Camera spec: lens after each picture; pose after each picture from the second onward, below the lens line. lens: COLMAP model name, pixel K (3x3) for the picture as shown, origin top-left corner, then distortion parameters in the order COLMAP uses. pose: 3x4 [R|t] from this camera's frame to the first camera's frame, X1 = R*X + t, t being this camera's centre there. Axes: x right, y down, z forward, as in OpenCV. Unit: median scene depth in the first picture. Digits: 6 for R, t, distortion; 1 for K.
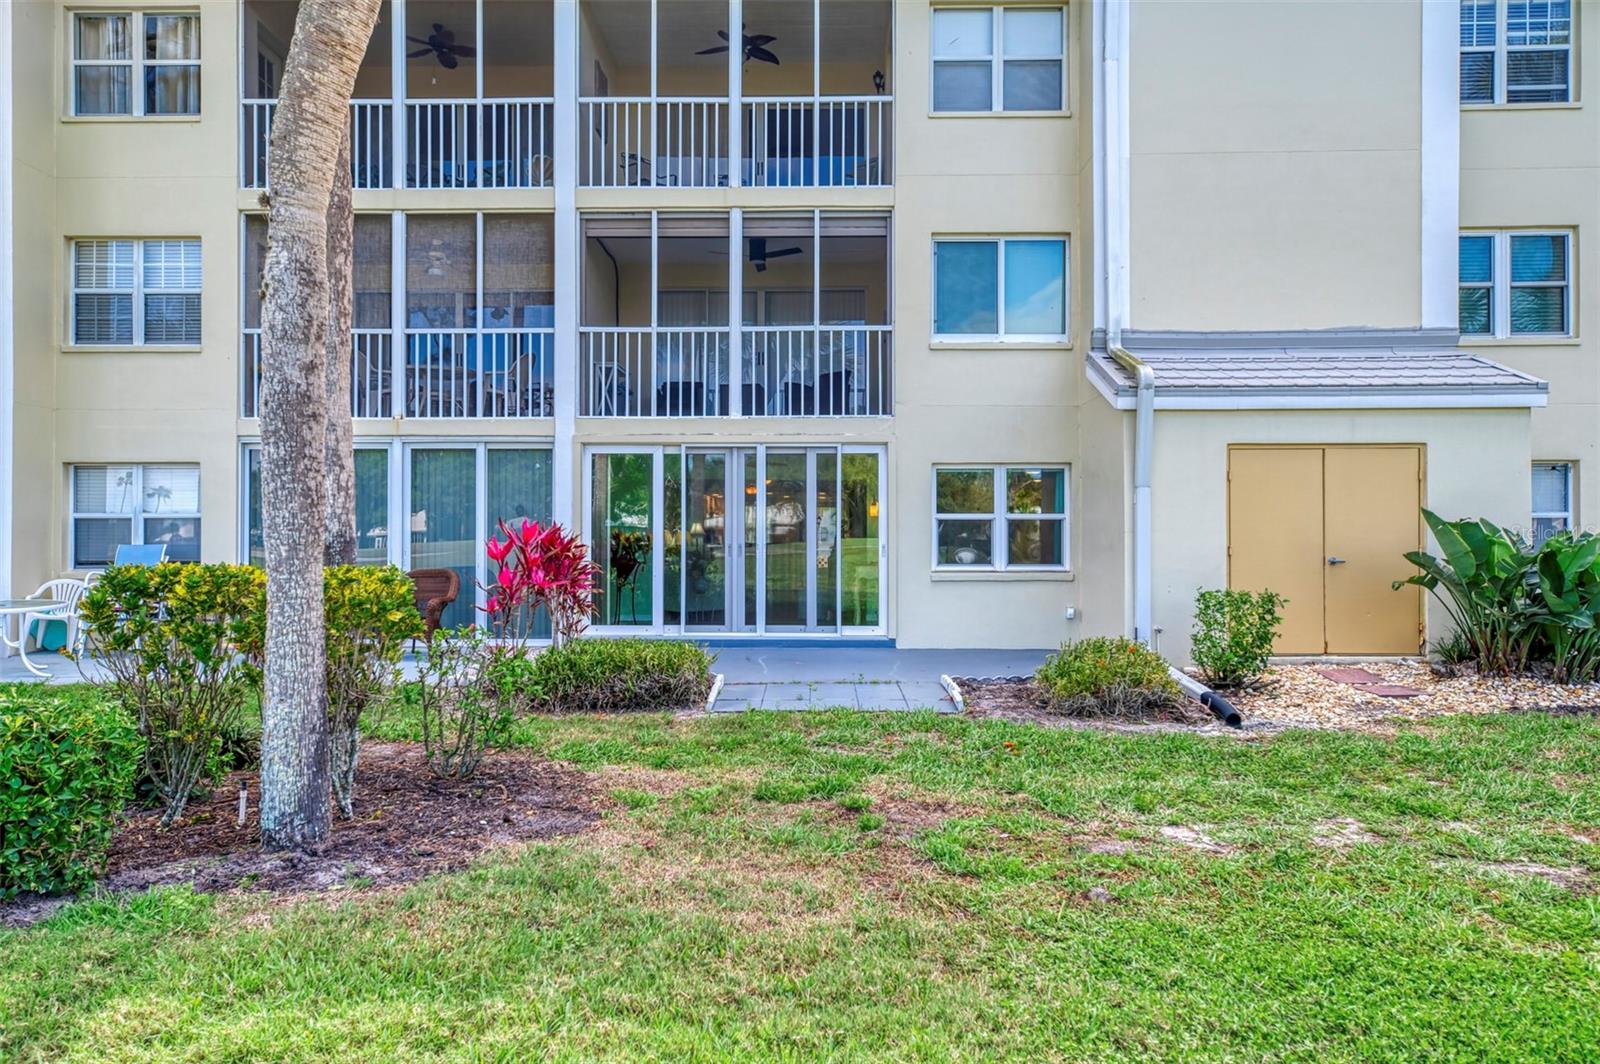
lens RADIAL K [[1108.3, 0, 802.5], [0, 1108.3, 529.5], [0, 0, 1]] dist [0.009765, 0.002969]
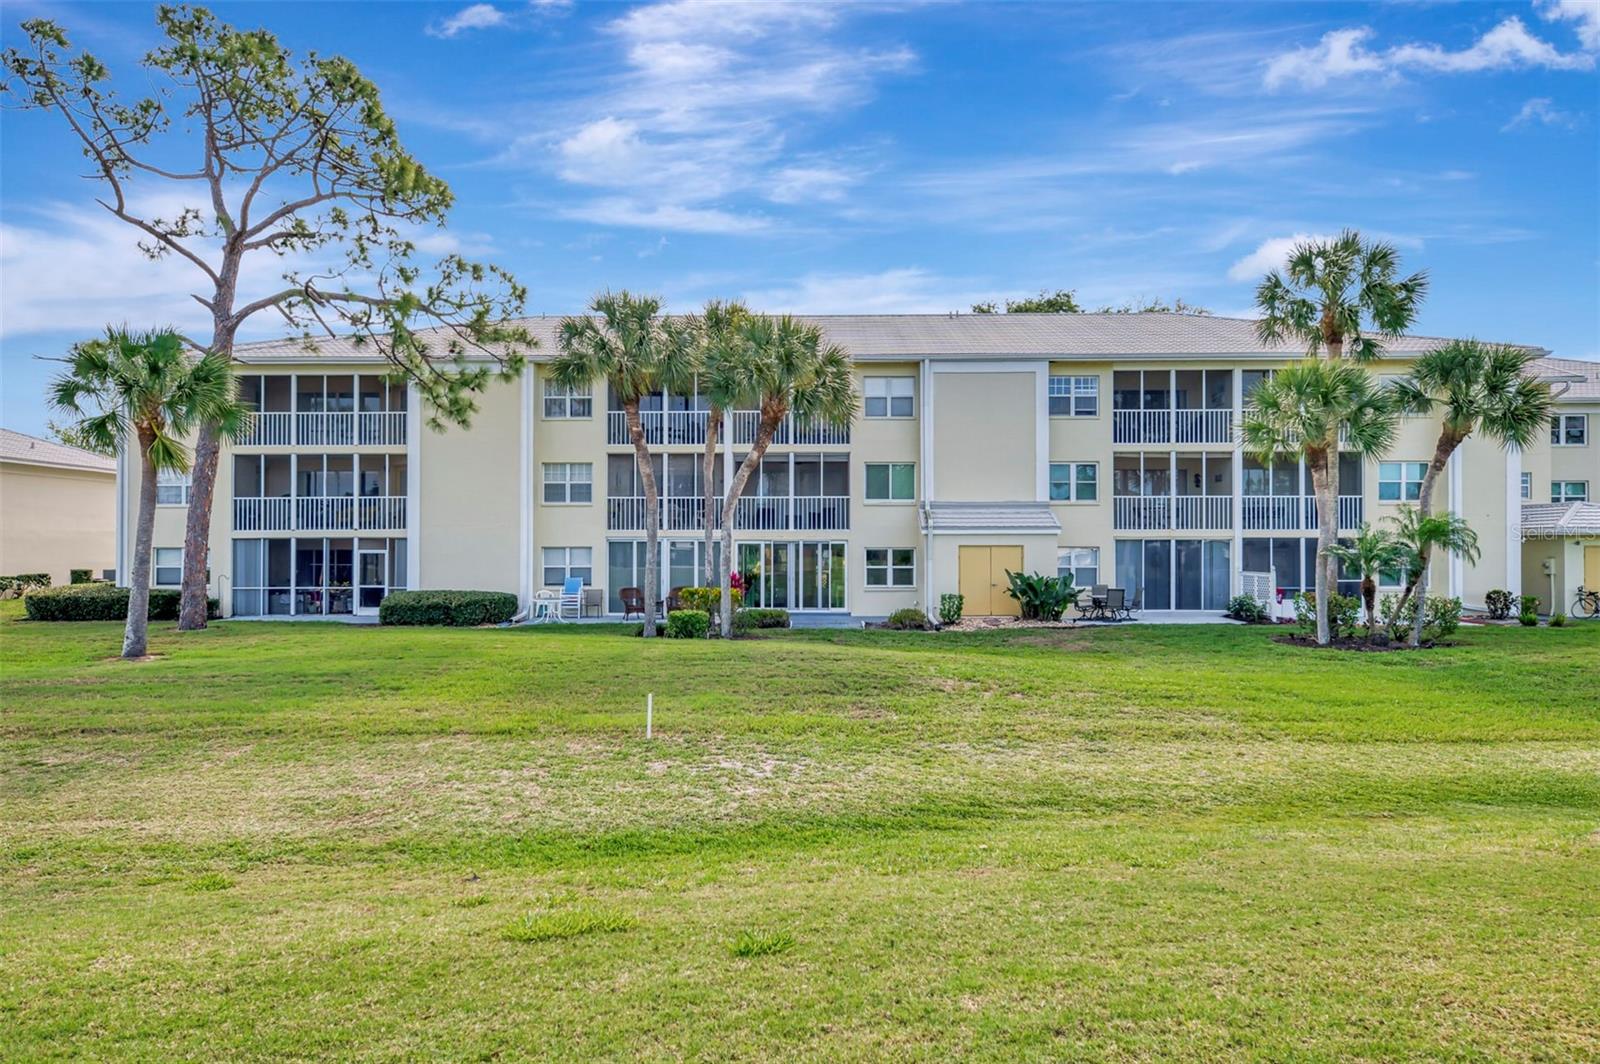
lens RADIAL K [[1108.3, 0, 797.7], [0, 1108.3, 531.1], [0, 0, 1]] dist [0.009765, 0.002969]
pose [[0.999976, -0.000514, -0.006872, -0.027871], [0.000474, 0.999983, -0.005827, -0.083518], [0.006875, 0.005824, 0.999959, -1.700917]]
